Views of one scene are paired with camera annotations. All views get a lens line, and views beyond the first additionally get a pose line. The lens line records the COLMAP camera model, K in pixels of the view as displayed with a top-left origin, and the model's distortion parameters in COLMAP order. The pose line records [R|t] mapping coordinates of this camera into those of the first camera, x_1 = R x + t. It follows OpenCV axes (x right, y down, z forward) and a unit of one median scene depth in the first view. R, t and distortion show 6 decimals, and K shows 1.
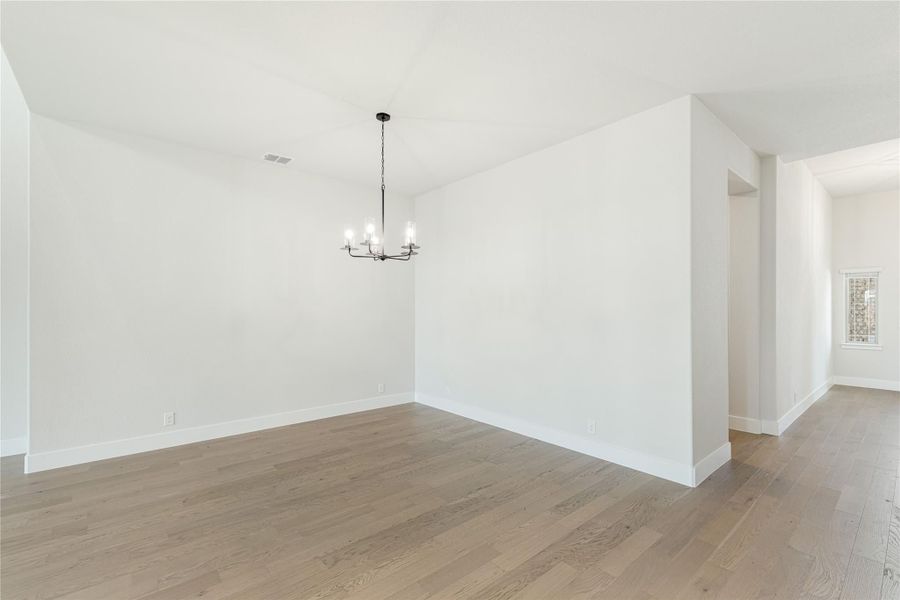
lens RADIAL K [[396.5, 0, 449.9], [0, 396.5, 305.8], [0, 0, 1]] dist [0.000835, 0.000291]
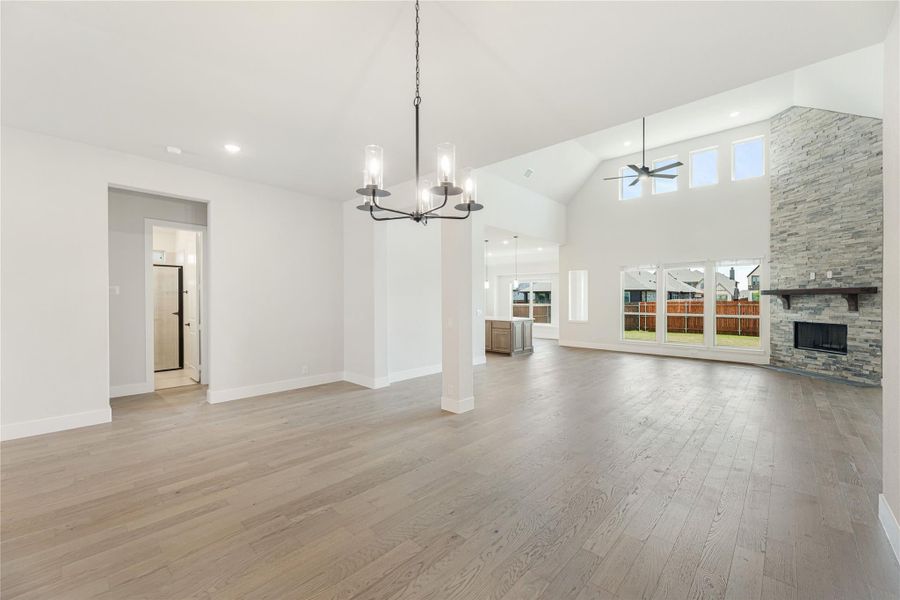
lens RADIAL K [[359.5, 0, 449.5], [0, 359.5, 301.2], [0, 0, 1]] dist [-0.001764, -0.000730]
pose [[-0.993651, 0.000624, -0.112503, -0.147154], [0.000192, 0.999993, 0.003847, 0.005292], [0.112504, 0.003801, -0.993644, 1.491263]]
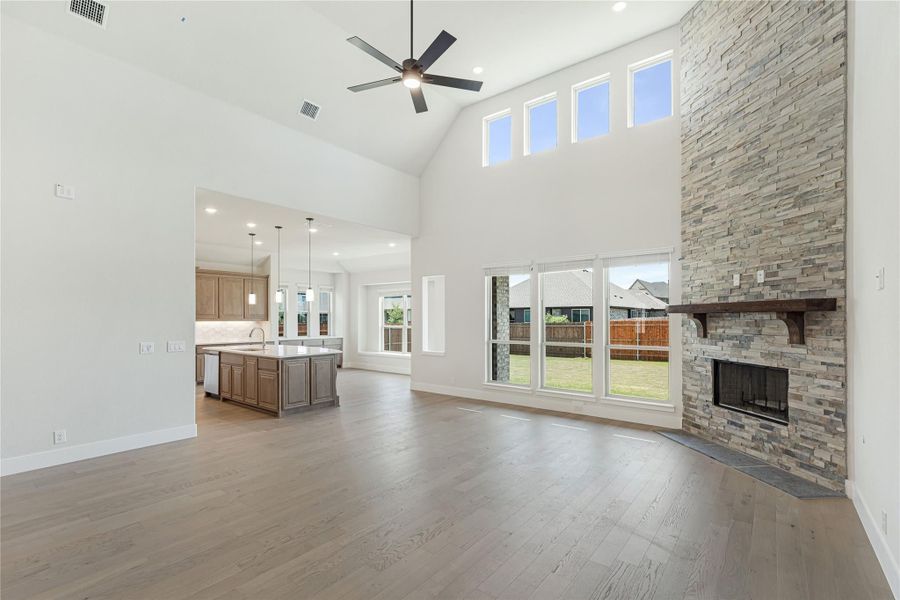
lens RADIAL K [[407.9, 0, 450.4], [0, 407.9, 315.0], [0, 0, 1]] dist [0.000063, 0.000600]
pose [[-0.981143, -0.000693, -0.193281, -1.204117], [0.000682, 0.999975, -0.007045, -0.007681], [0.193281, -0.007044, -0.981118, 0.846446]]
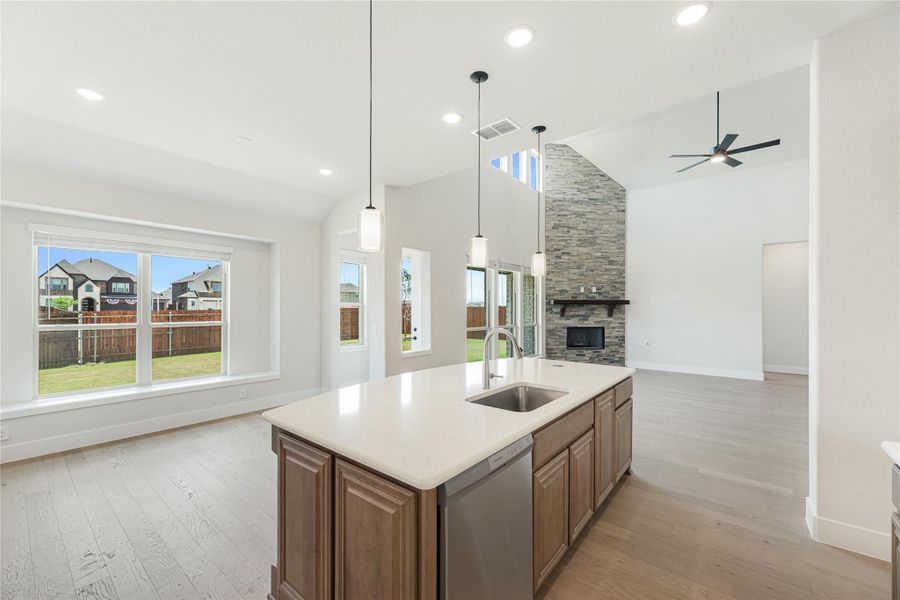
lens RADIAL K [[367.5, 0, 447.5], [0, 367.5, 306.7], [0, 0, 1]] dist [0.001151, 0.000070]
pose [[0.177278, -0.001948, -0.984159, -0.030566], [-0.001194, 0.999997, -0.002194, -0.001656], [0.984160, 0.001564, 0.177275, -1.515239]]
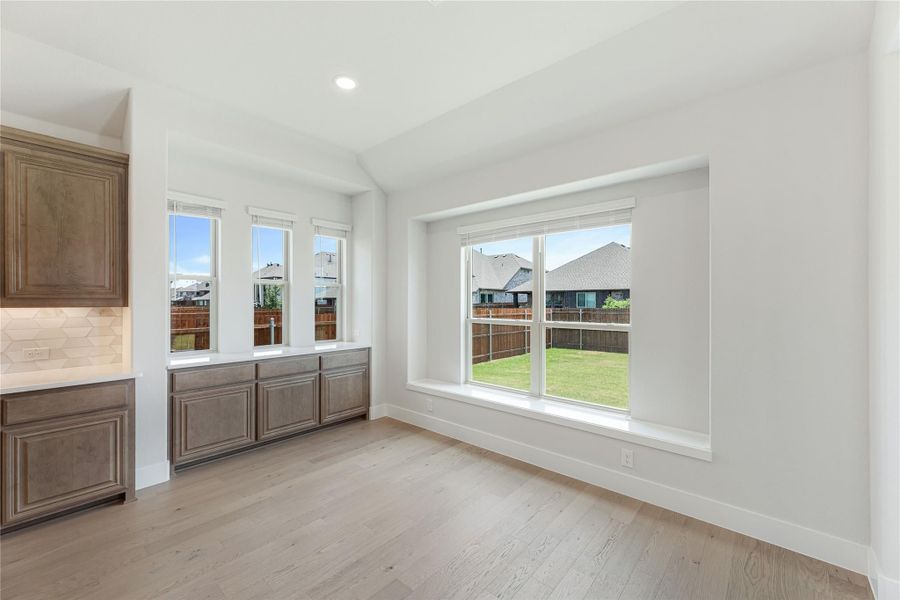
lens RADIAL K [[359.5, 0, 449.5], [0, 359.5, 301.2], [0, 0, 1]] dist [-0.001764, -0.000730]
pose [[-0.987604, -0.002481, -0.156949, -1.056834], [-0.001814, 0.999989, -0.004390, 0.003295], [0.156958, -0.004050, -0.987597, -1.354167]]
